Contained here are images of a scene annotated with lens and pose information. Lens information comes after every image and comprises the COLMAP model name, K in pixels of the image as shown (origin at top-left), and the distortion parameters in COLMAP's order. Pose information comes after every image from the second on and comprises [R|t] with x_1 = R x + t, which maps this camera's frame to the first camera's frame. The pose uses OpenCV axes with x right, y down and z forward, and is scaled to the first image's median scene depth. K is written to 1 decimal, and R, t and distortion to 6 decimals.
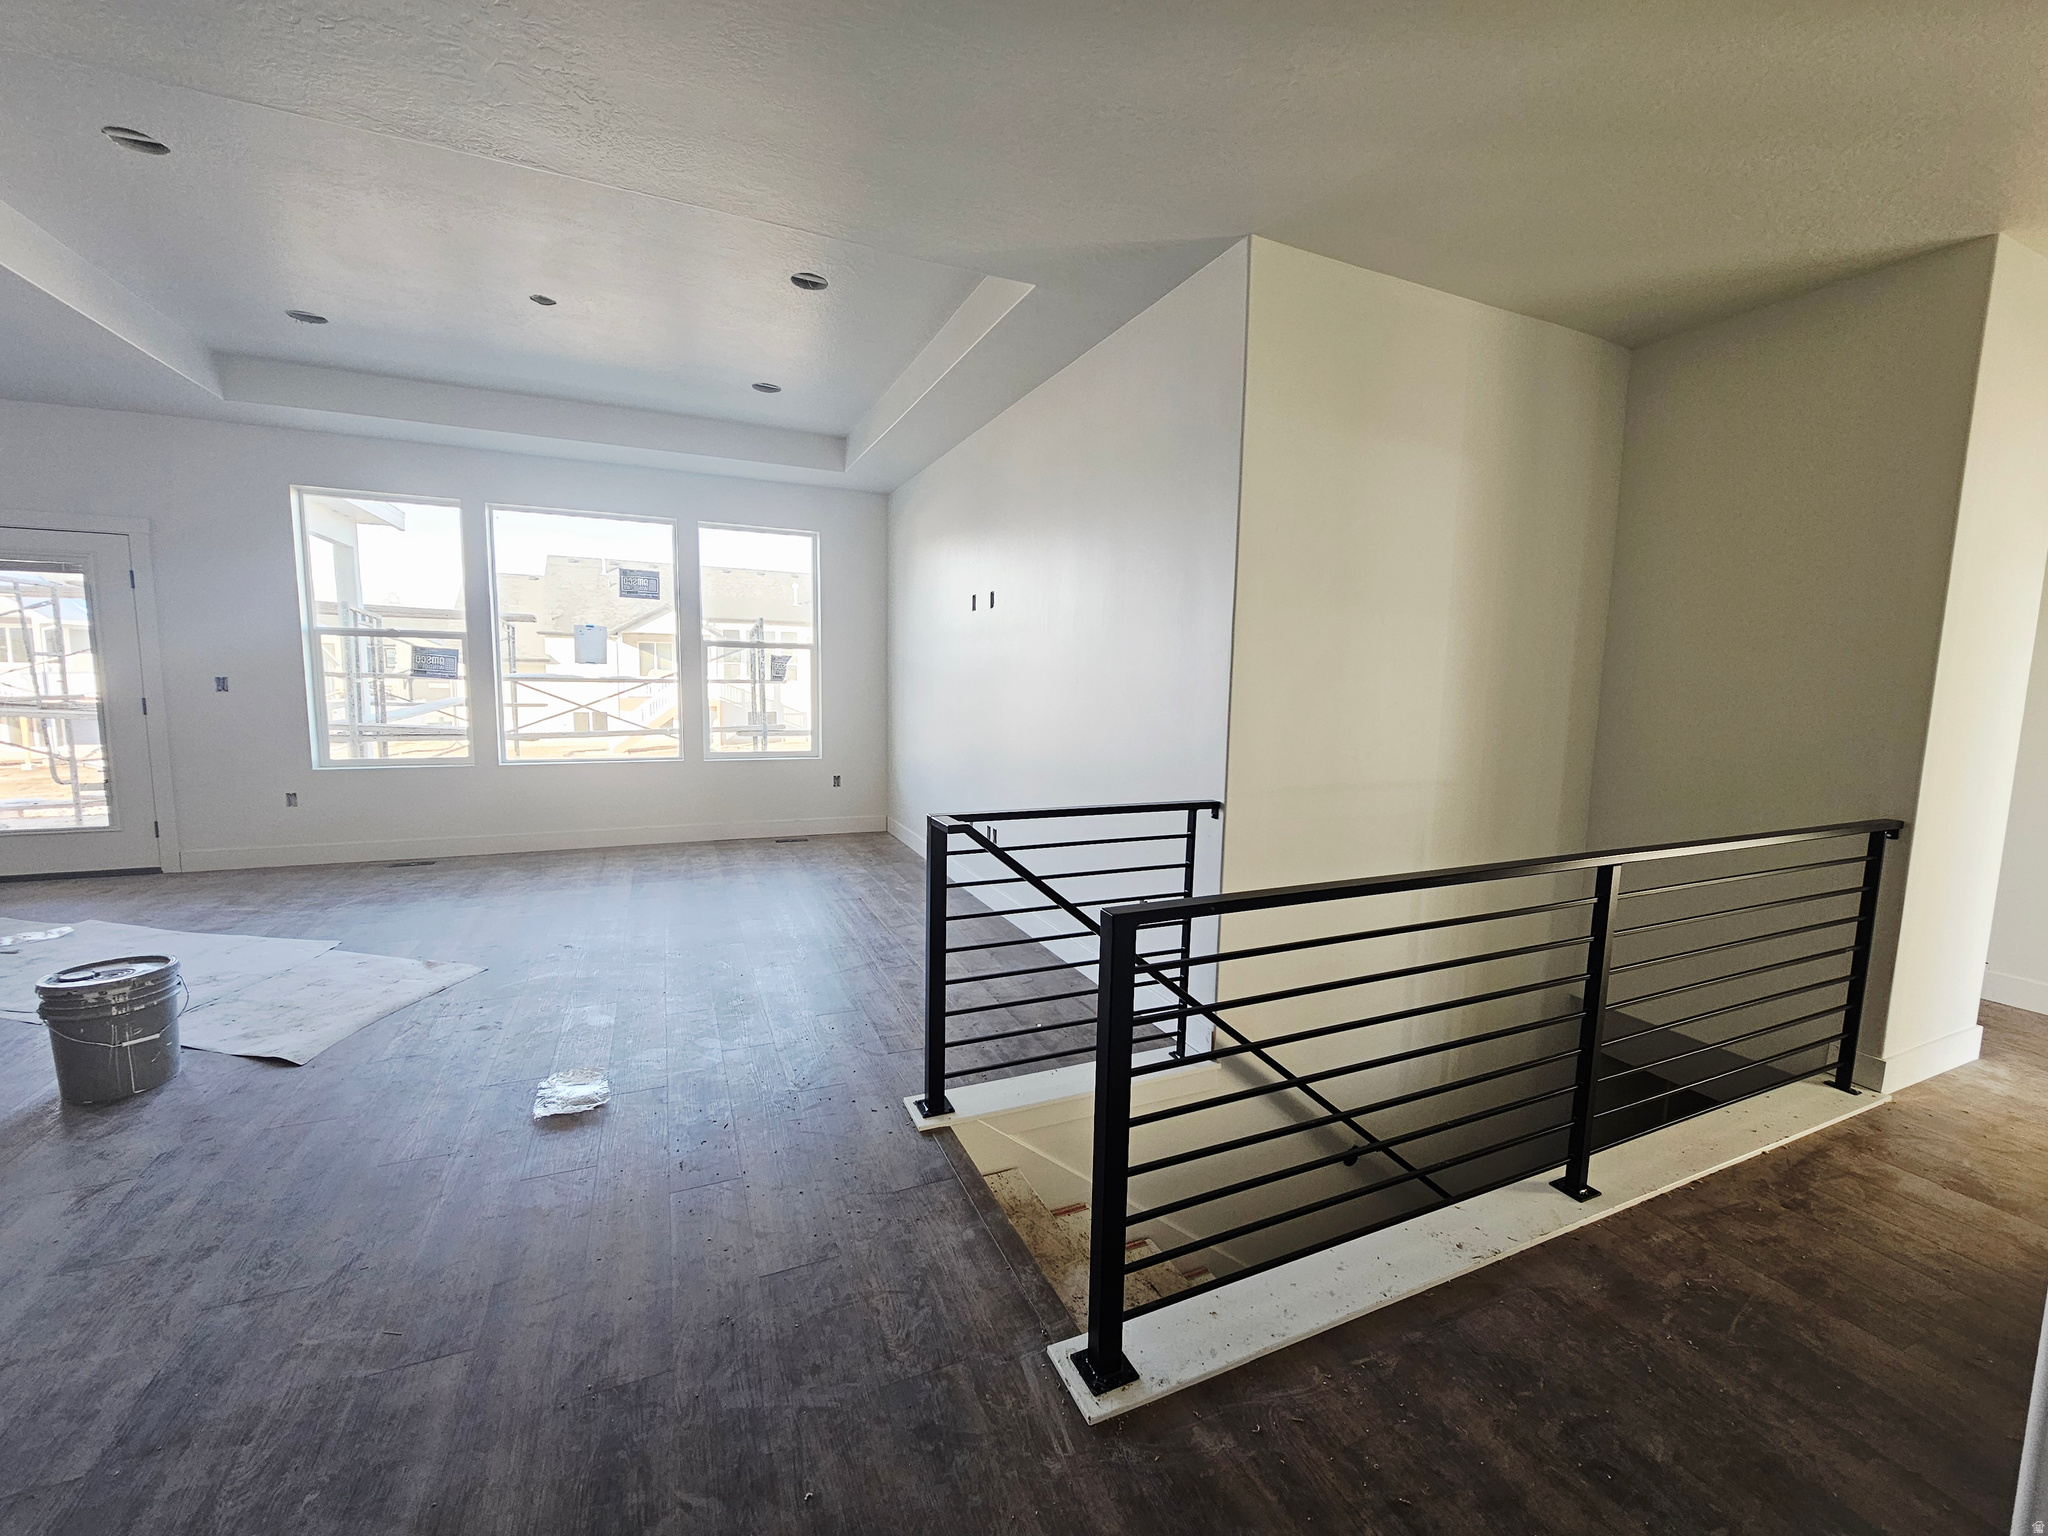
lens RADIAL K [[832.1, 0, 1044.5], [0, 832.1, 766.6], [0, 0, 1]] dist [-0.001880, 0.000586]
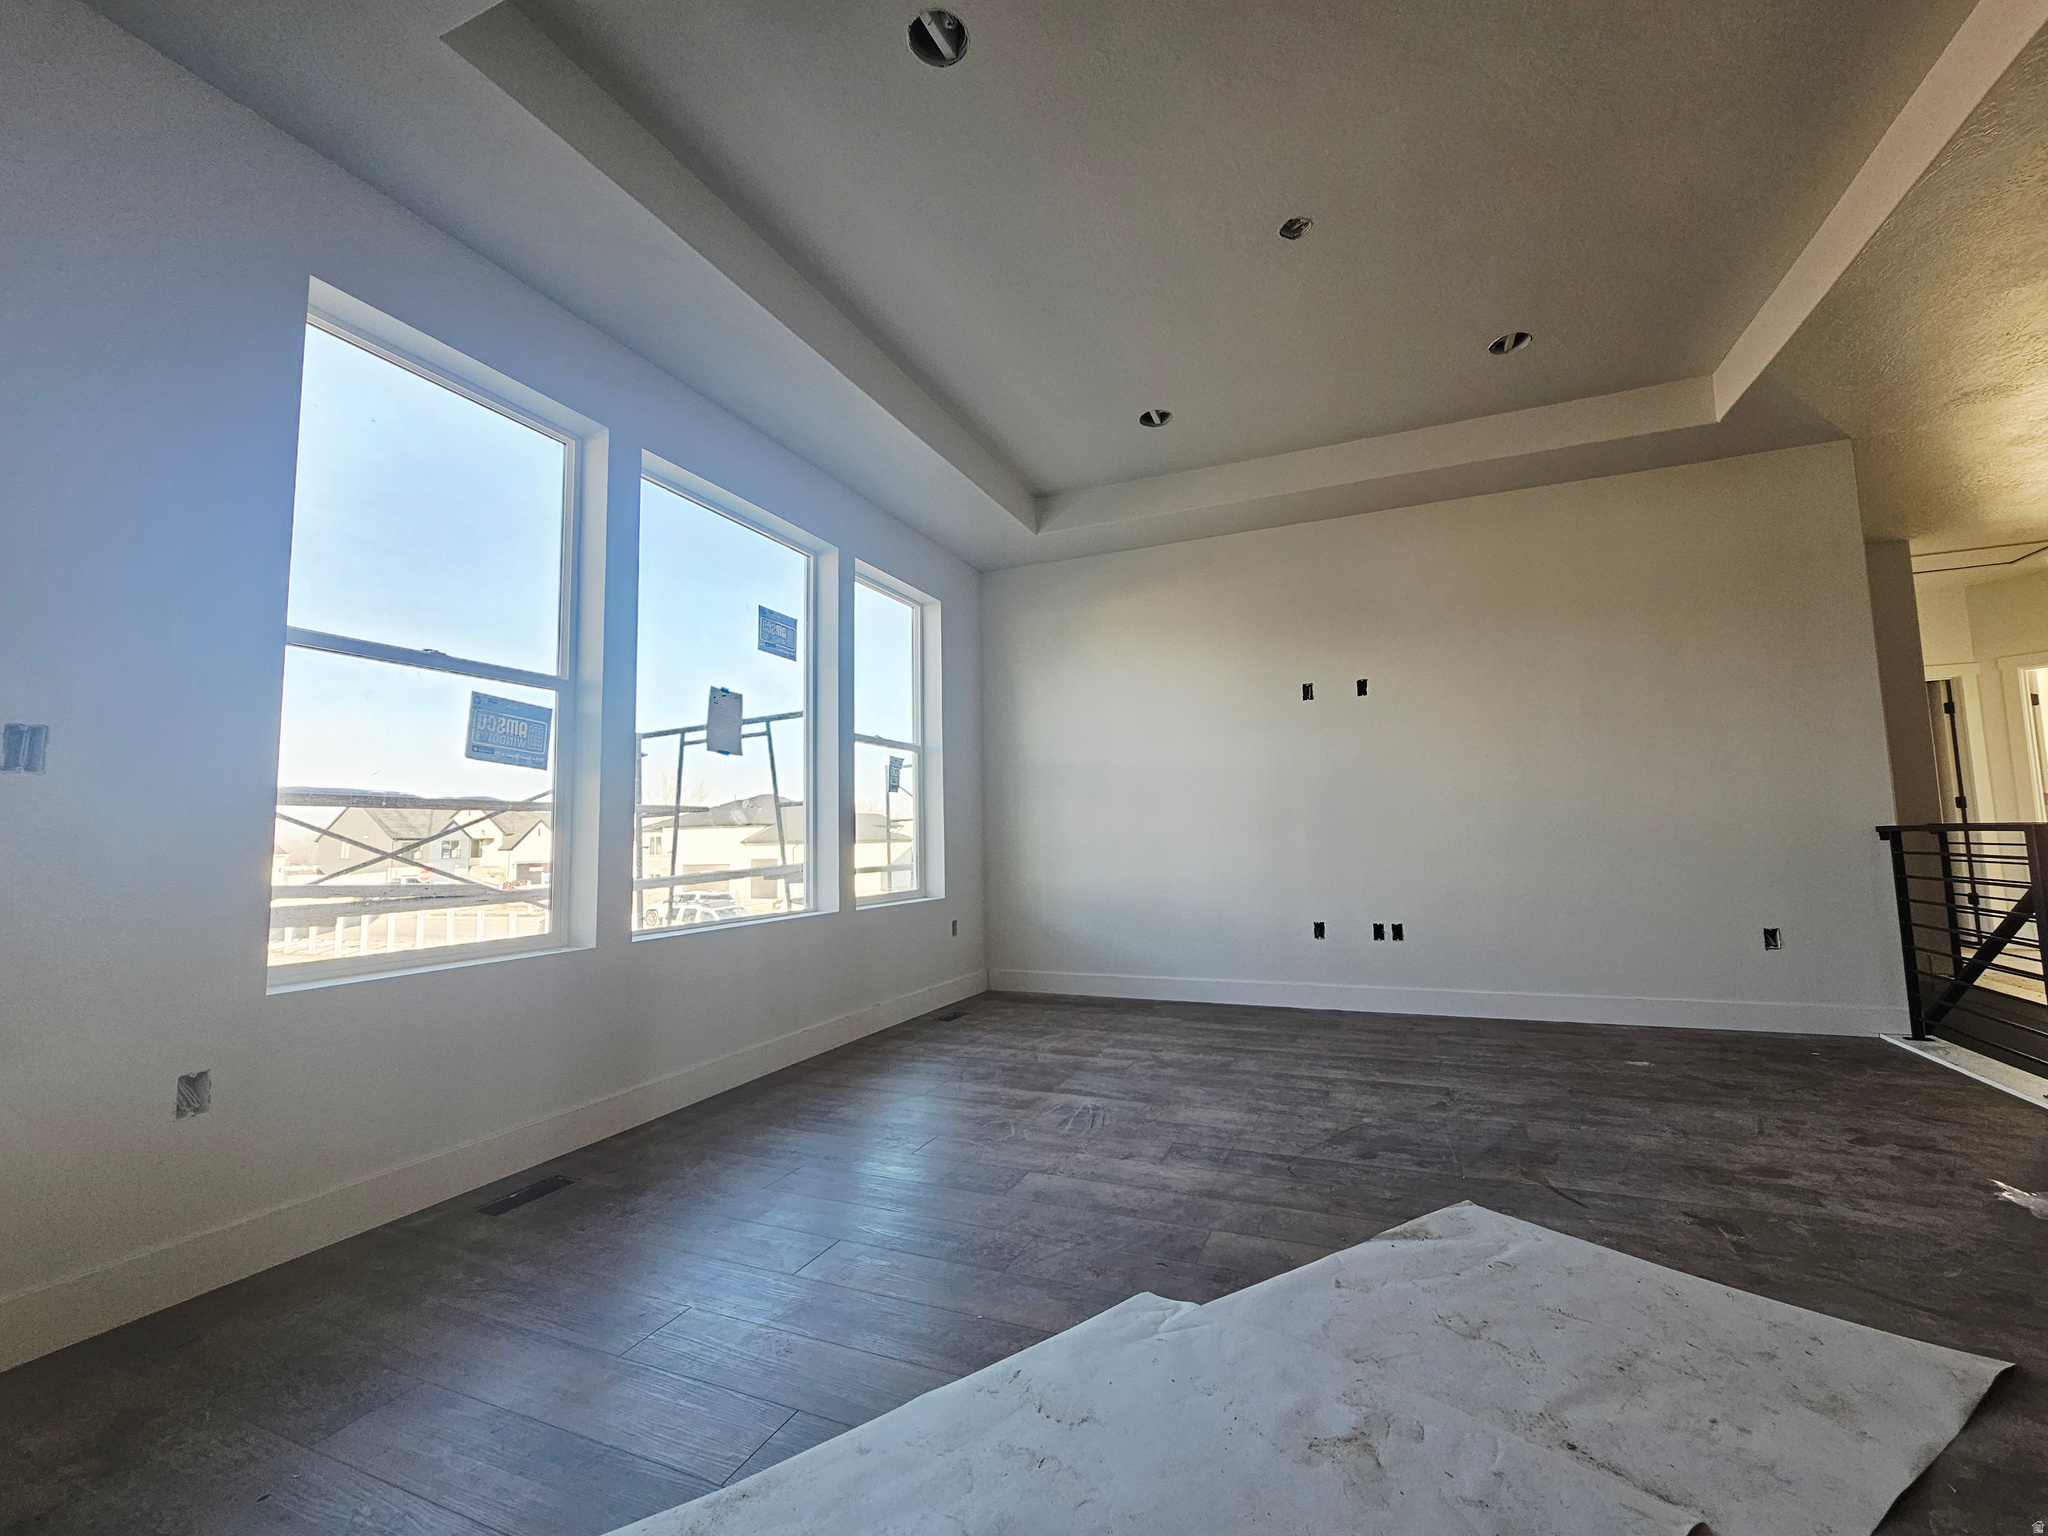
lens RADIAL K [[832.1, 0, 1044.5], [0, 832.1, 766.6], [0, 0, 1]] dist [-0.001880, 0.000586]
pose [[0.733542, 0.023985, 0.679221, -0.819050], [0.117016, 0.979996, -0.160980, 0.004440], [-0.669495, 0.197565, 0.716062, 0.463324]]
